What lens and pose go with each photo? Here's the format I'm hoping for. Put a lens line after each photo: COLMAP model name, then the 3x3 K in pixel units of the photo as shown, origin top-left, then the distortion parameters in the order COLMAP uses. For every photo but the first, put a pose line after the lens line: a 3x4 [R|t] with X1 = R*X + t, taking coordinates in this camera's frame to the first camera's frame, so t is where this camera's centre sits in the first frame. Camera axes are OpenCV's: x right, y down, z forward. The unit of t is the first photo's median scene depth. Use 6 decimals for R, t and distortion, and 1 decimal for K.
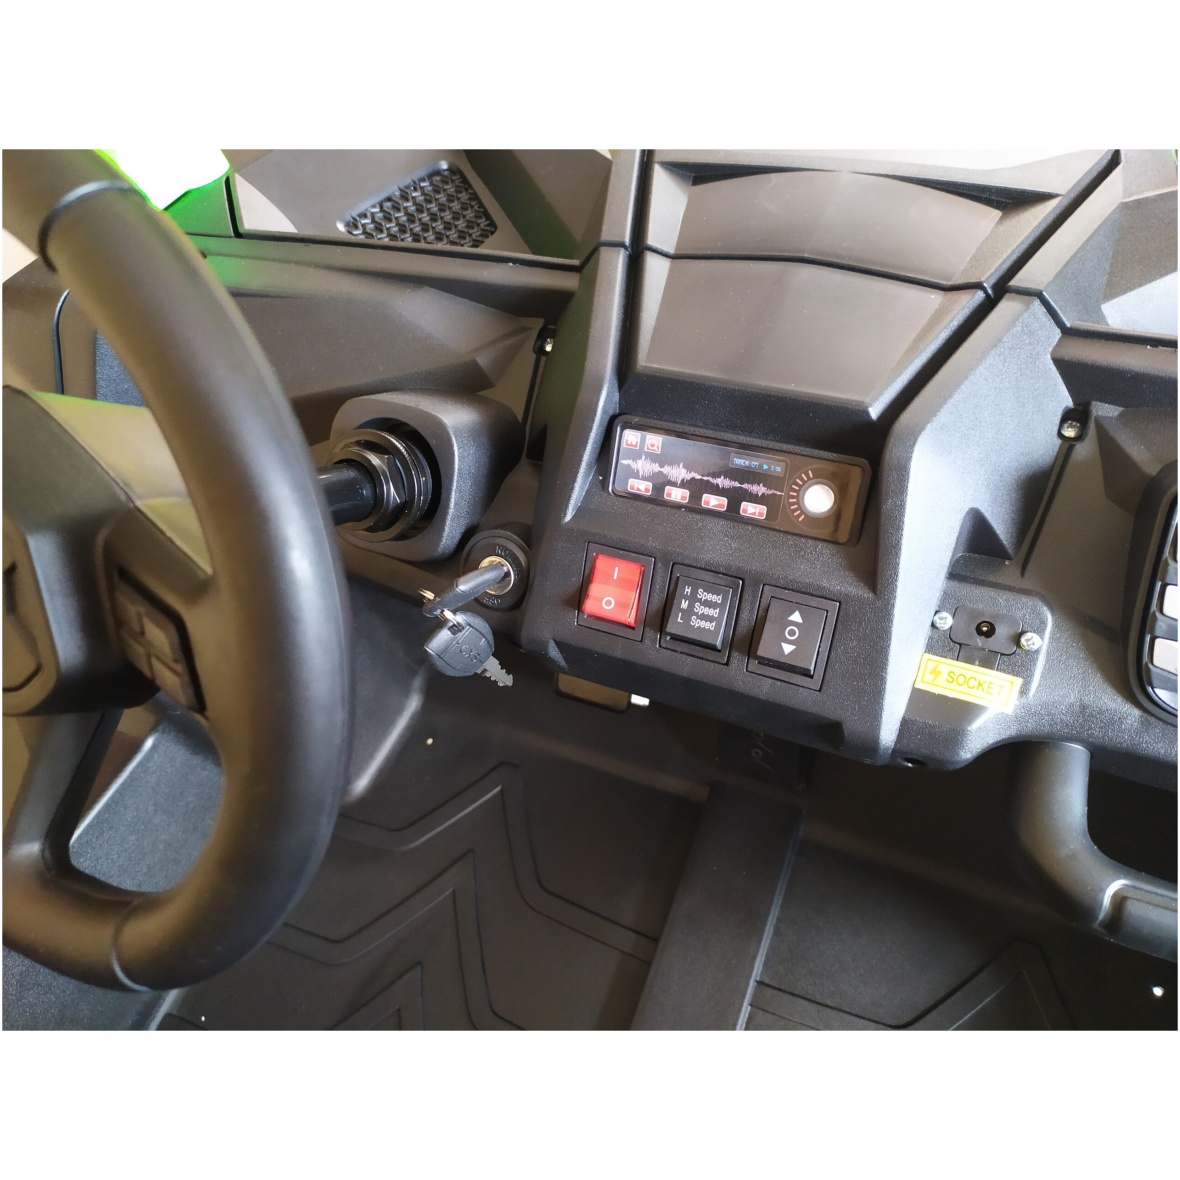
lens RADIAL K [[916.6, 0, 590.0], [0, 916.6, 590.0], [0, 0, 1]] dist [0.051692, -0.072446]
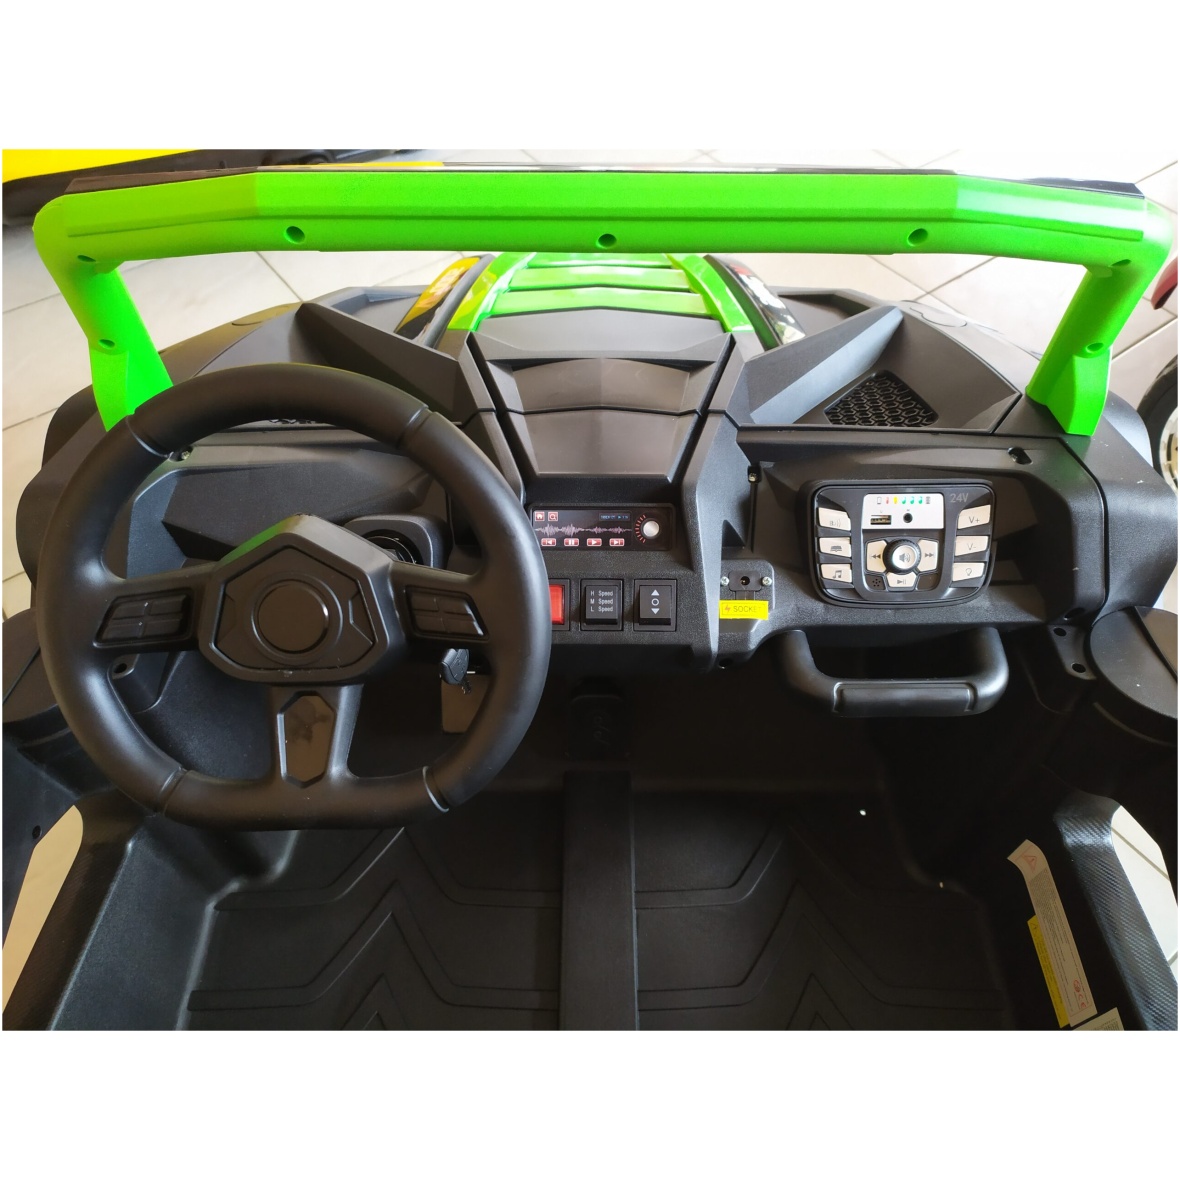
lens RADIAL K [[916.6, 0, 590.0], [0, 916.6, 590.0], [0, 0, 1]] dist [0.051692, -0.072446]
pose [[0.909785, -0.176634, 0.375622, -0.558755], [0.230714, 0.967463, -0.103863, 0.177017], [-0.345054, 0.181154, 0.920935, -0.613037]]
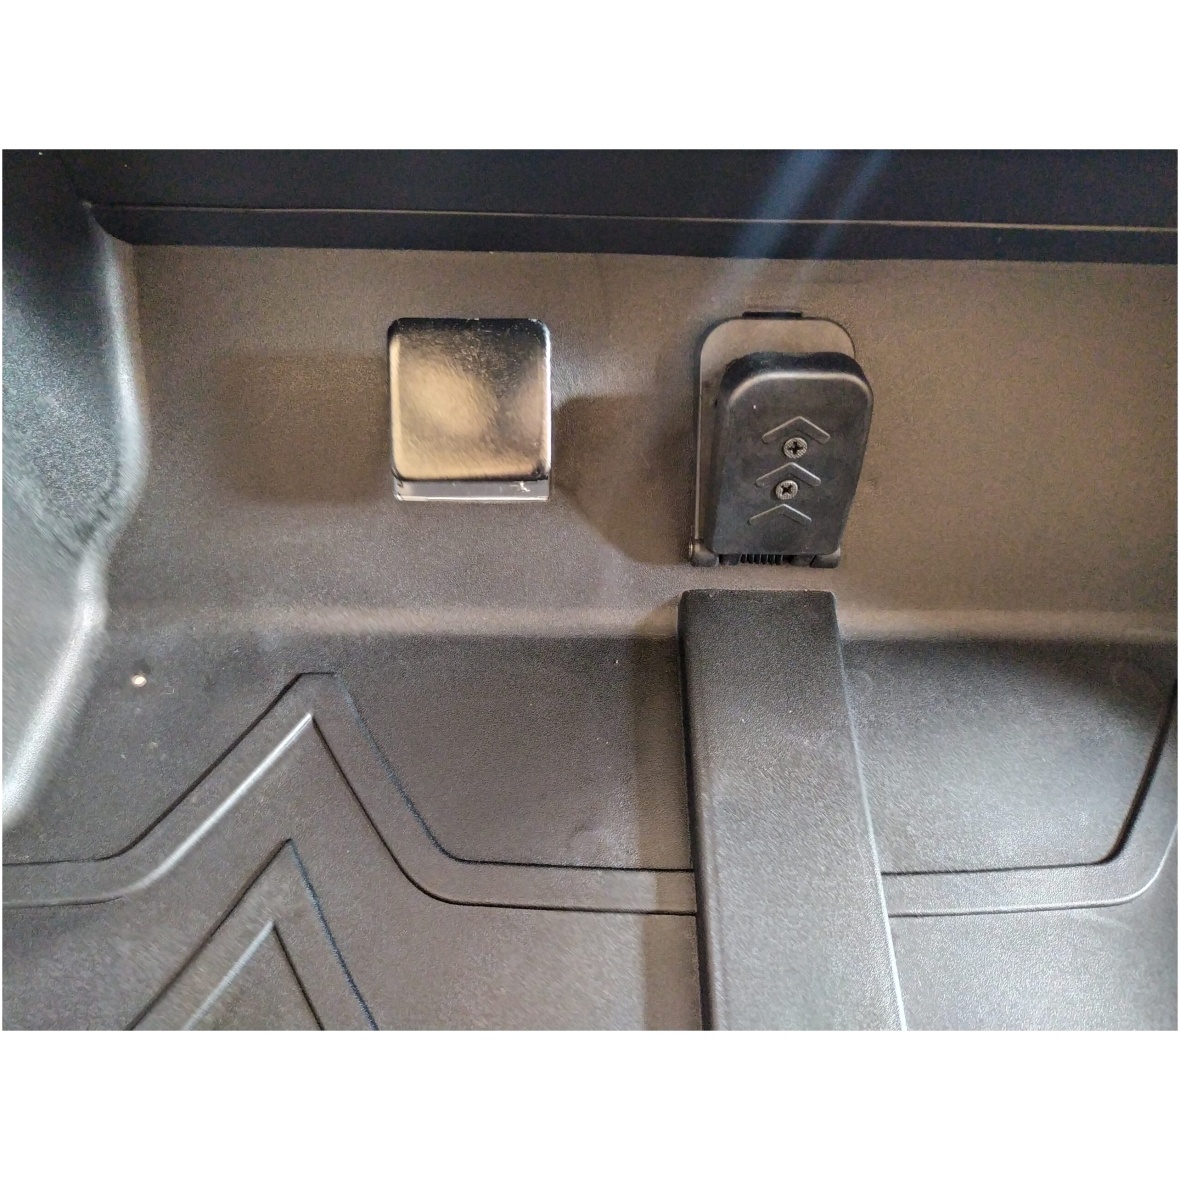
lens RADIAL K [[927.4, 0, 563.5], [0, 927.4, 587.7], [0, 0, 1]] dist [0.058695, 0.000508]
pose [[0.906968, -0.205468, 0.367685, -0.292684], [0.225095, 0.974277, -0.010801, 0.358706], [-0.356007, 0.092560, 0.929888, 0.868012]]
